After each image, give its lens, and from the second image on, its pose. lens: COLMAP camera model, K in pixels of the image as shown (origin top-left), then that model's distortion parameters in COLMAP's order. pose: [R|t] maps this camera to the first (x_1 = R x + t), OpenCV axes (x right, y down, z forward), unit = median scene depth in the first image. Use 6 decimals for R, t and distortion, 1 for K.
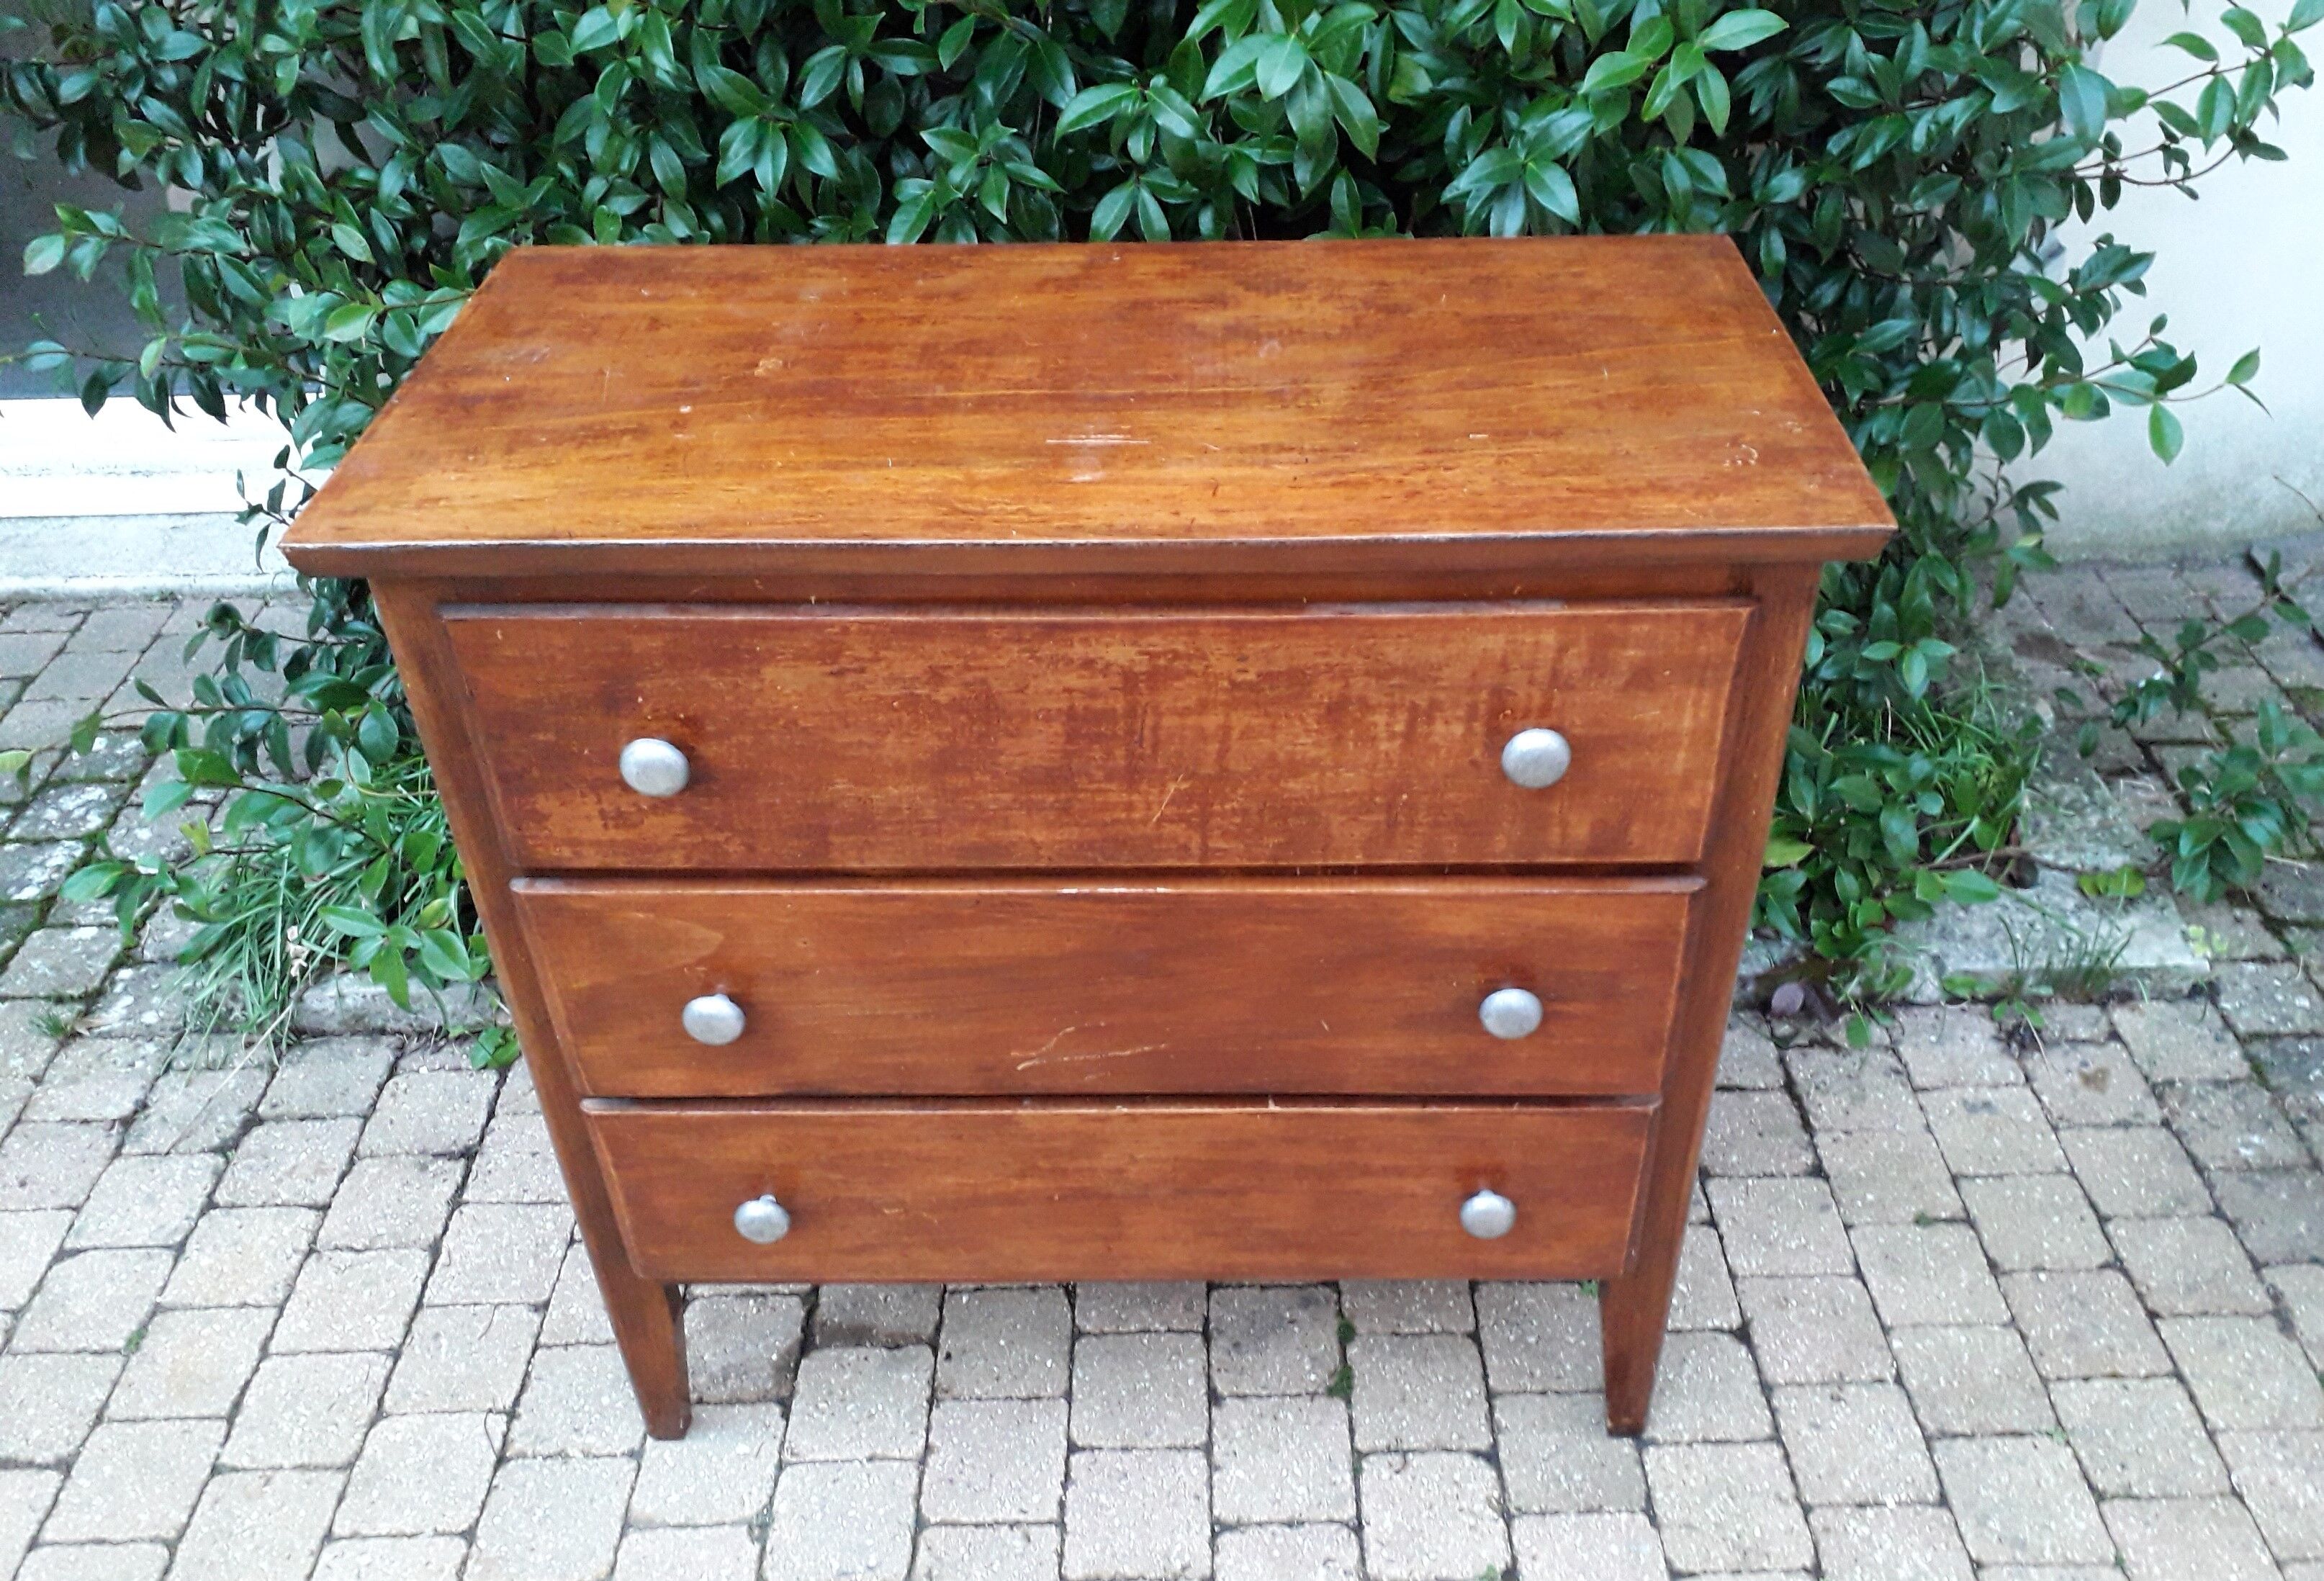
lens RADIAL K [[1948.6, 0, 1192.6], [0, 1948.6, 855.7], [0, 0, 1]] dist [0.013294, -0.017426]
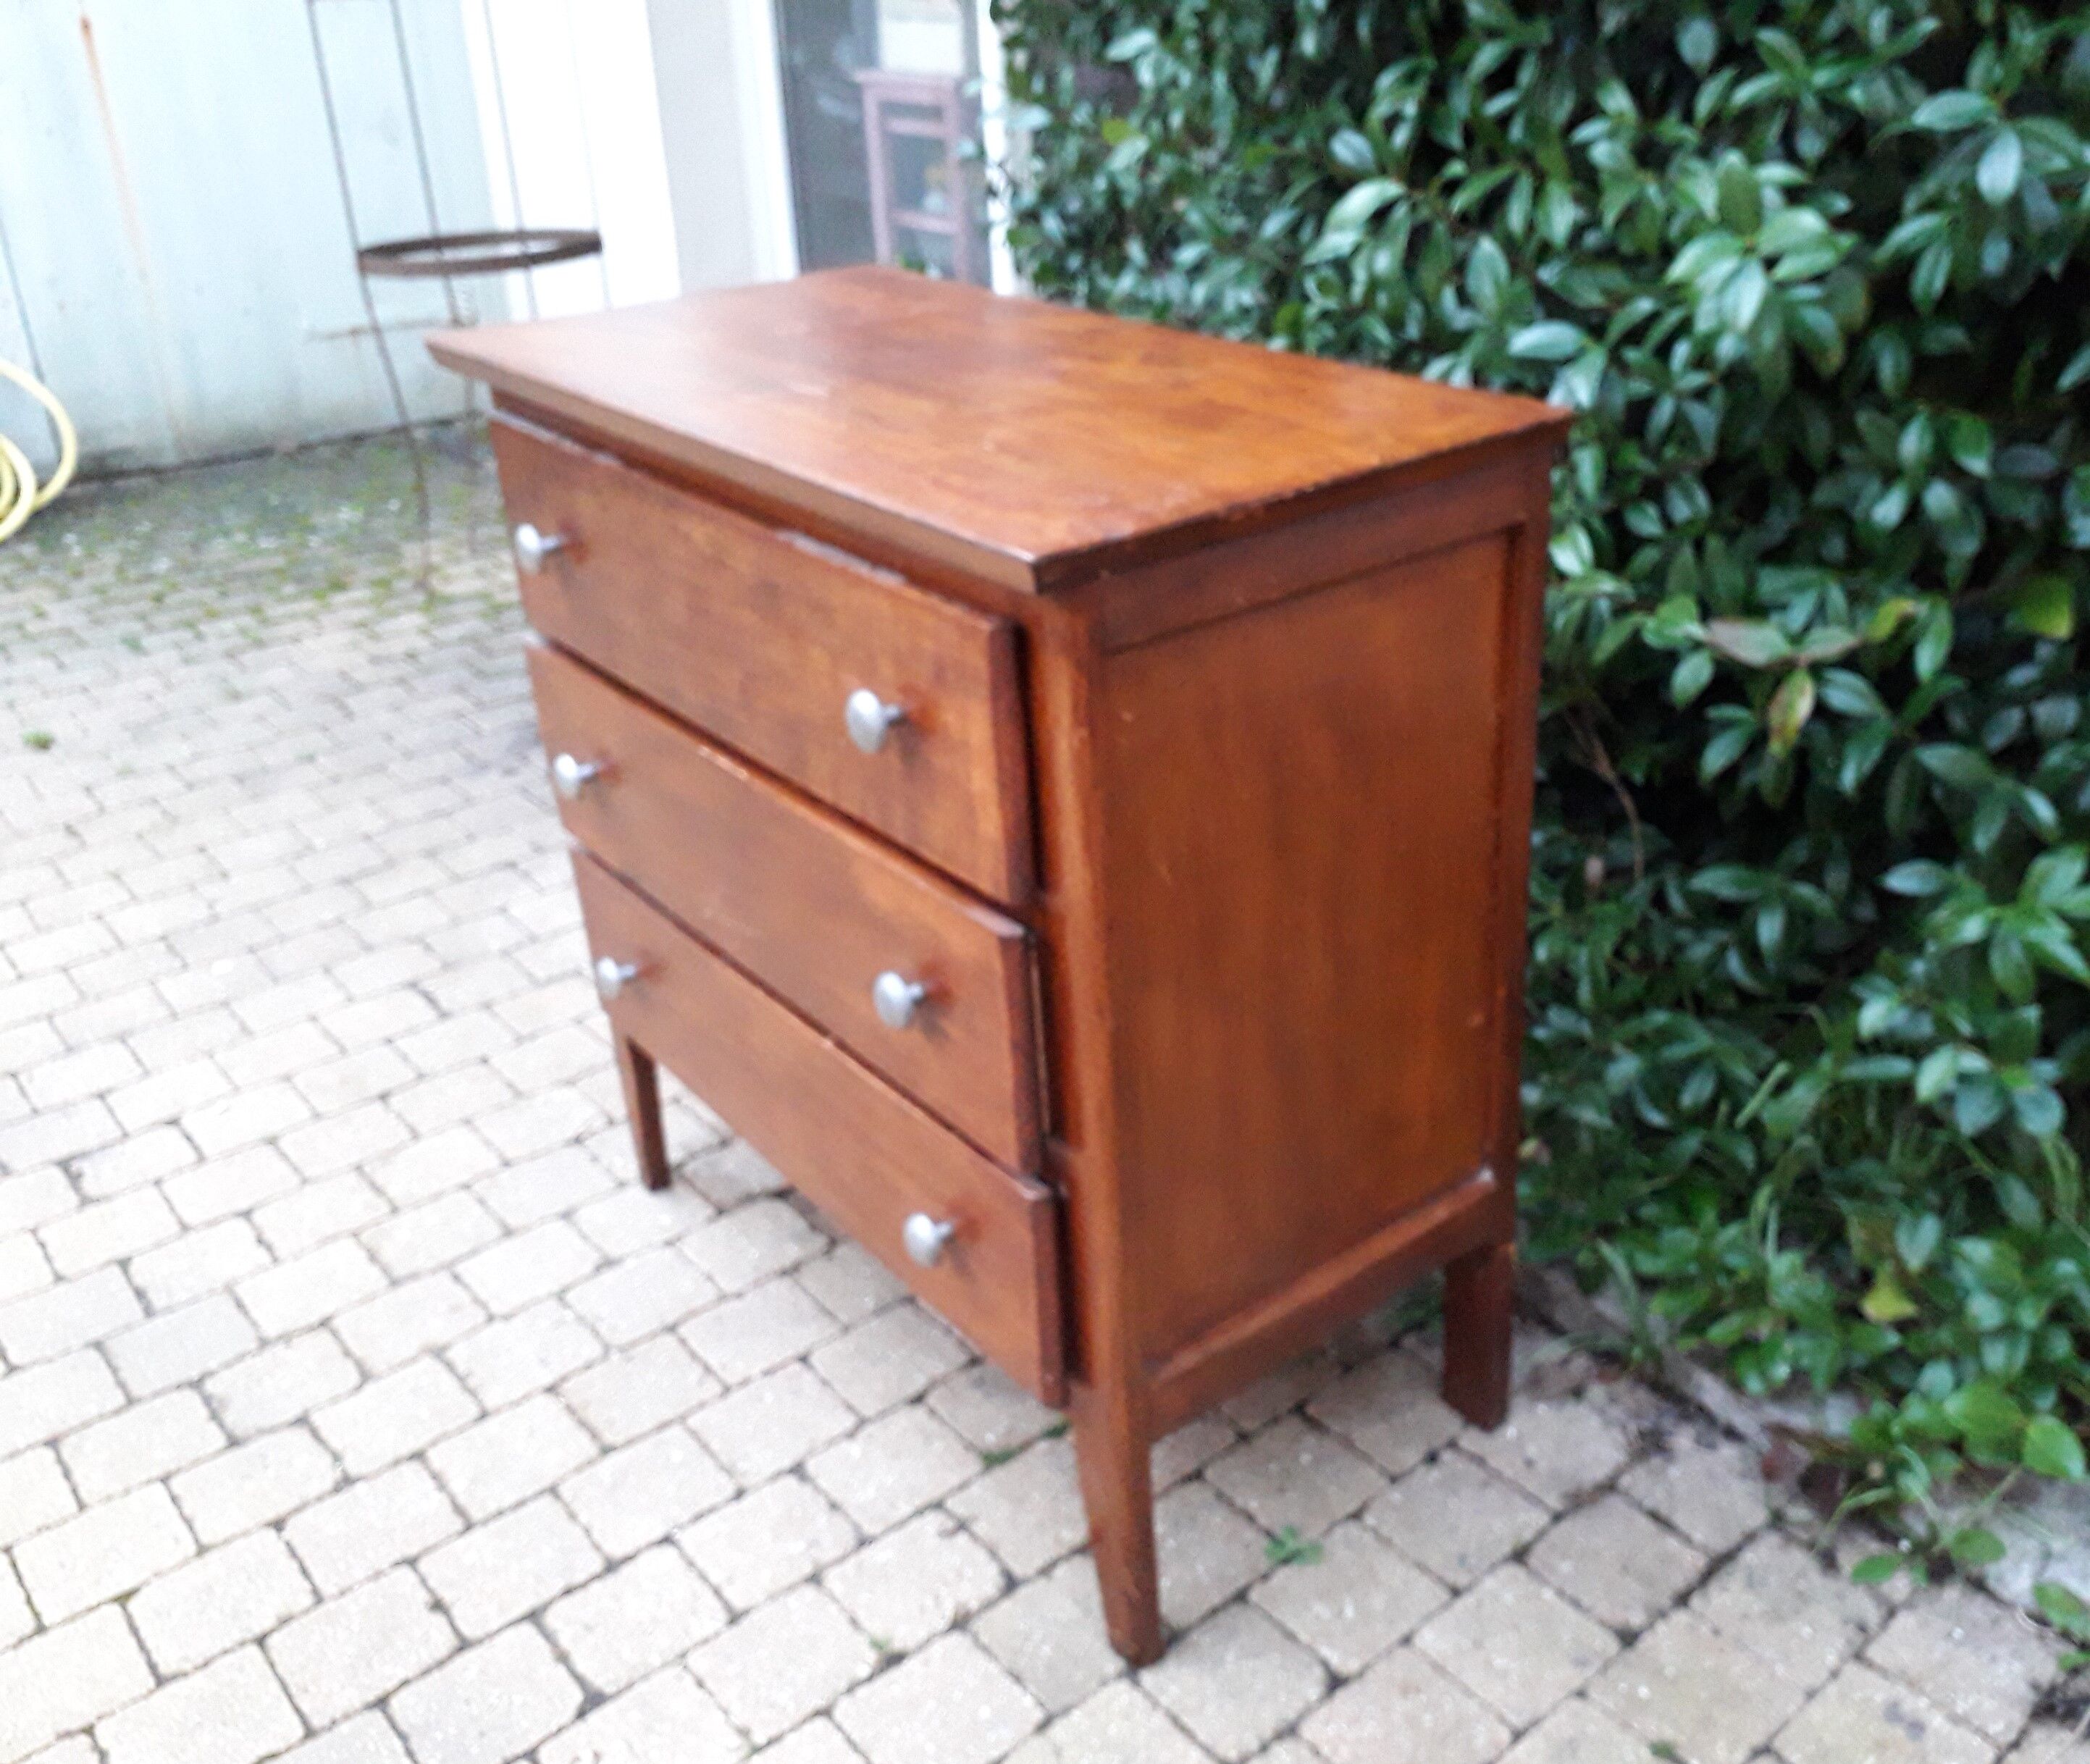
lens RADIAL K [[1942.2, 0, 1171.5], [0, 1942.2, 879.4], [0, 0, 1]] dist [-0.012961, 0.002175]
pose [[0.641634, 0.338245, -0.688401, 0.697655], [-0.447487, 0.894015, 0.022187, -0.049053], [0.622945, 0.293814, 0.724991, 0.255350]]
